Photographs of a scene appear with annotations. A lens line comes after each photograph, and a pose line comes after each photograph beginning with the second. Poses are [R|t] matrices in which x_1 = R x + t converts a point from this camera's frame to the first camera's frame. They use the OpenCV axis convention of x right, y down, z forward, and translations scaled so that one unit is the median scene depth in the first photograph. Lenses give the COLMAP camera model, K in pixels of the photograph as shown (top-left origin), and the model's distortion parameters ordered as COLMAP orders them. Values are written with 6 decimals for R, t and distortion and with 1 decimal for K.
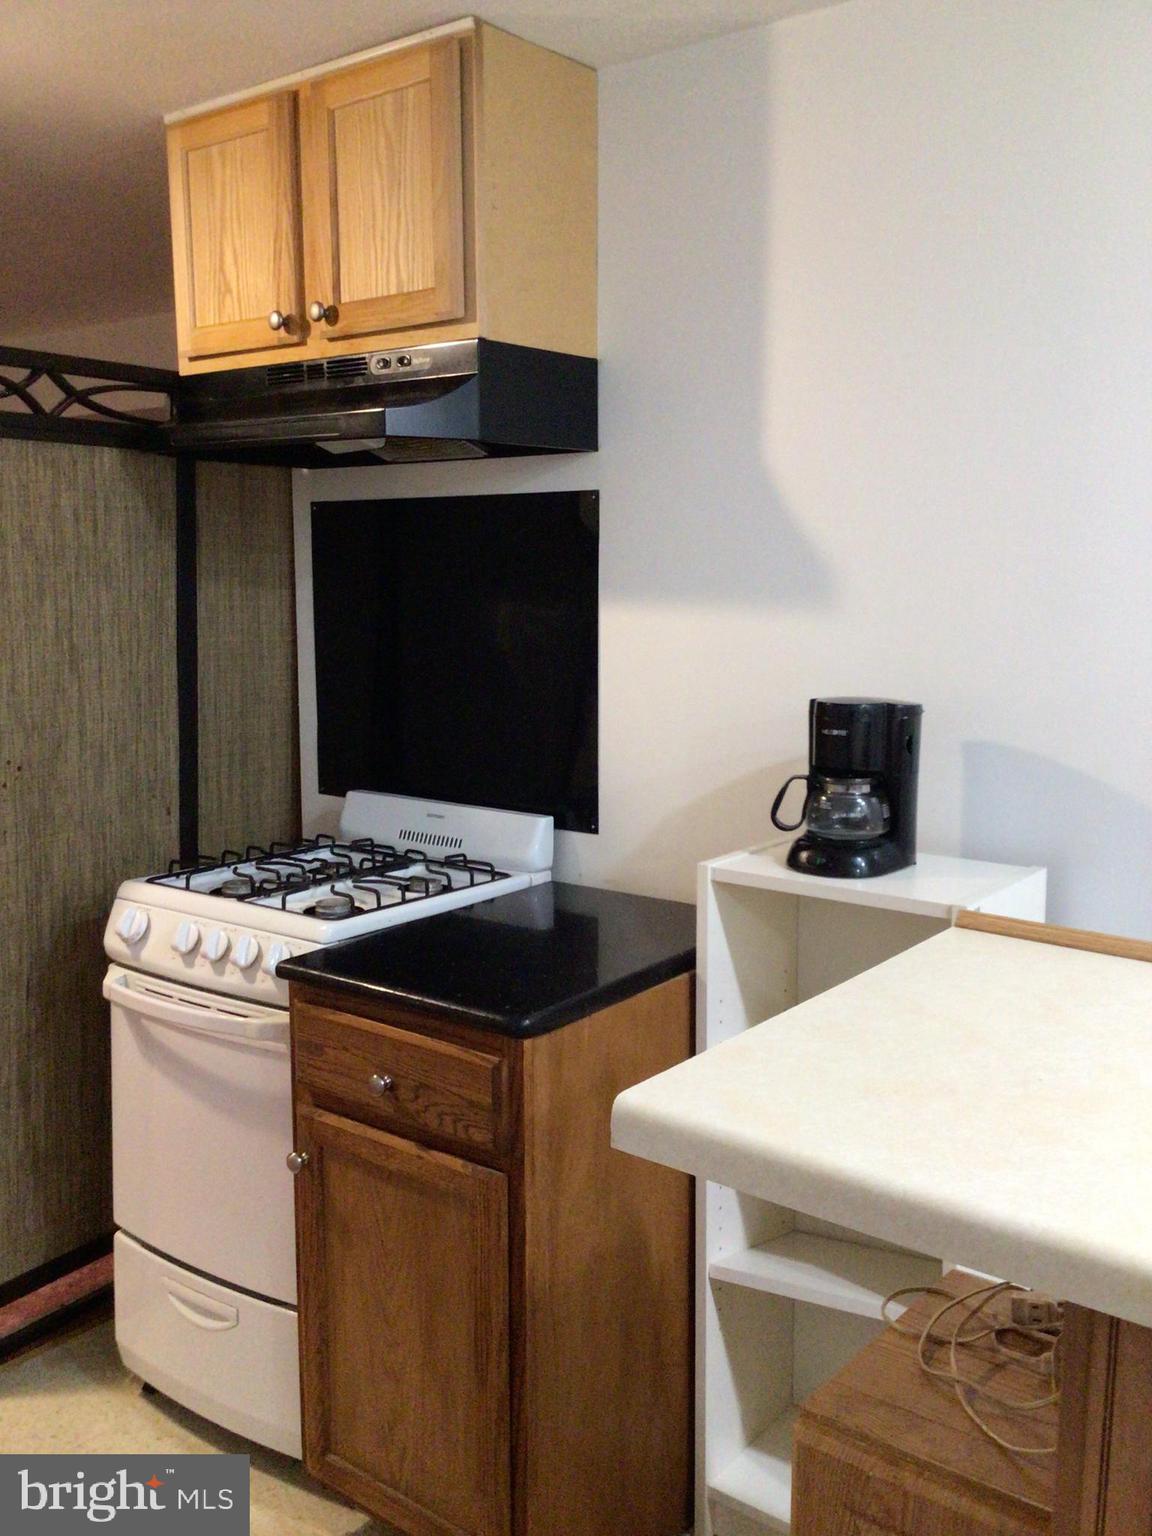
lens RADIAL K [[1428.0, 0, 573.6], [0, 1428.0, 792.2], [0, 0, 1]] dist [0.123644, -0.234072]
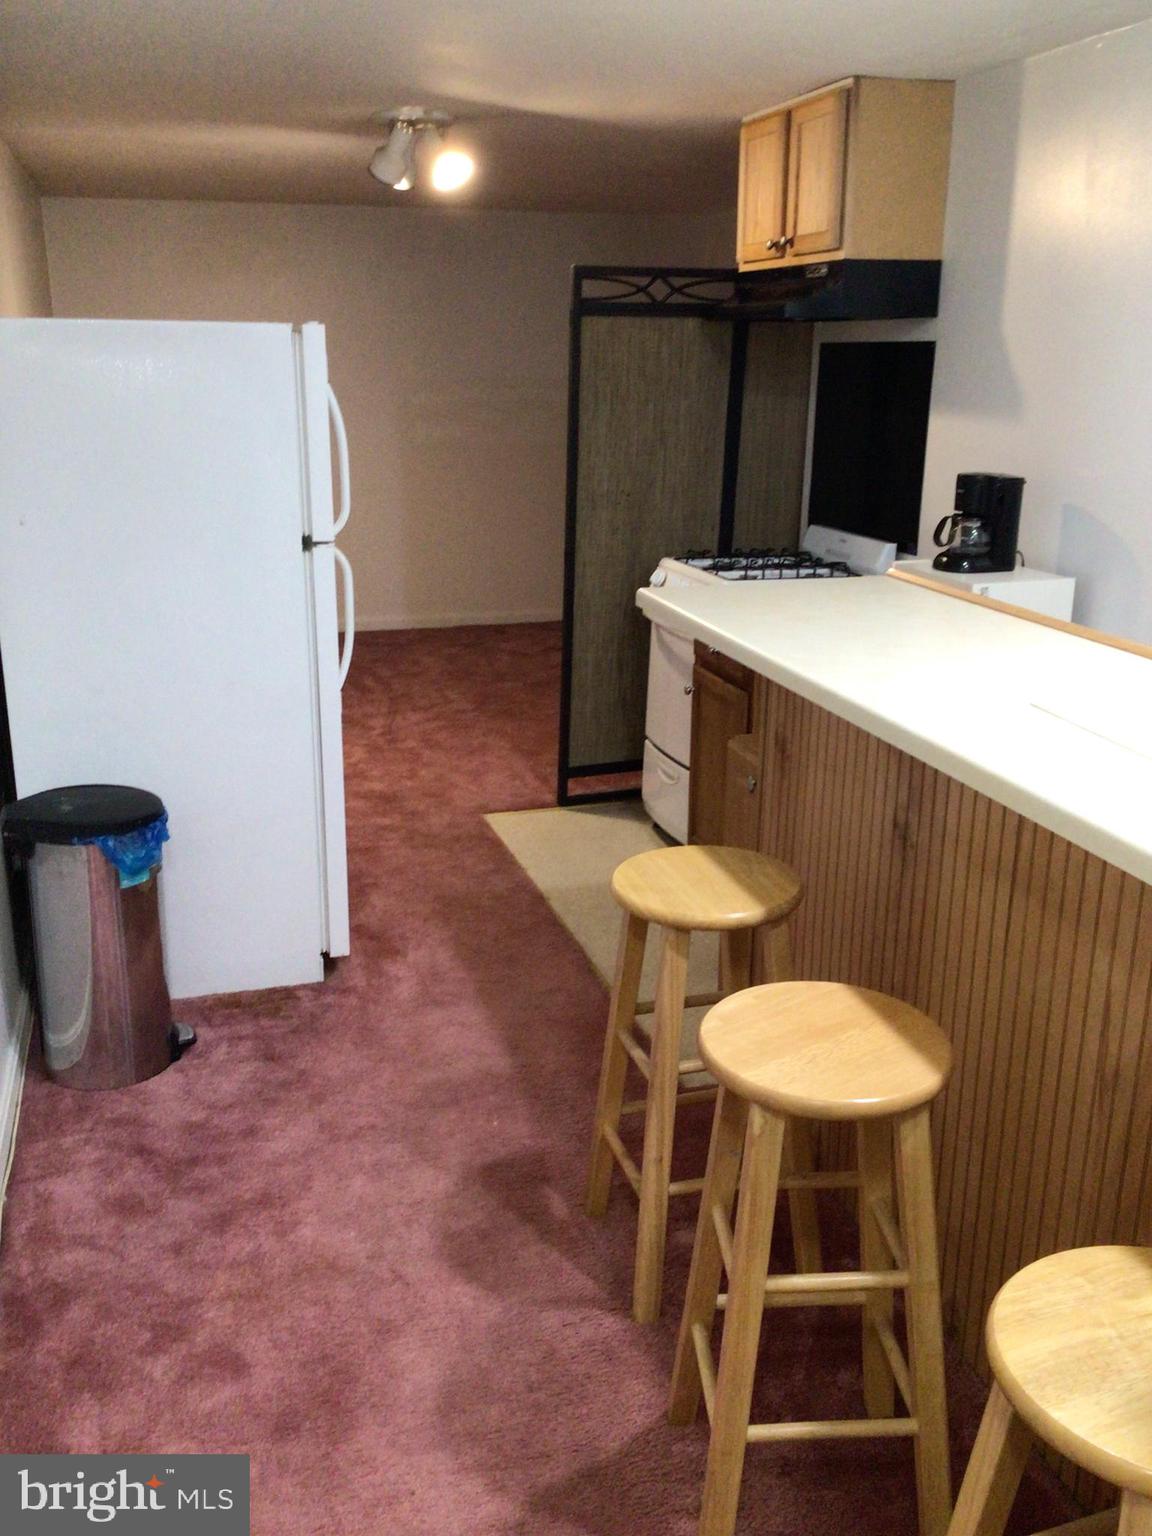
lens RADIAL K [[1428.0, 0, 573.6], [0, 1428.0, 792.2], [0, 0, 1]] dist [0.123644, -0.234072]
pose [[0.816736, 0.173123, -0.550428, 0.686363], [-0.093199, 0.980983, 0.170252, 0.053725], [0.569435, -0.087752, 0.817339, -0.645596]]
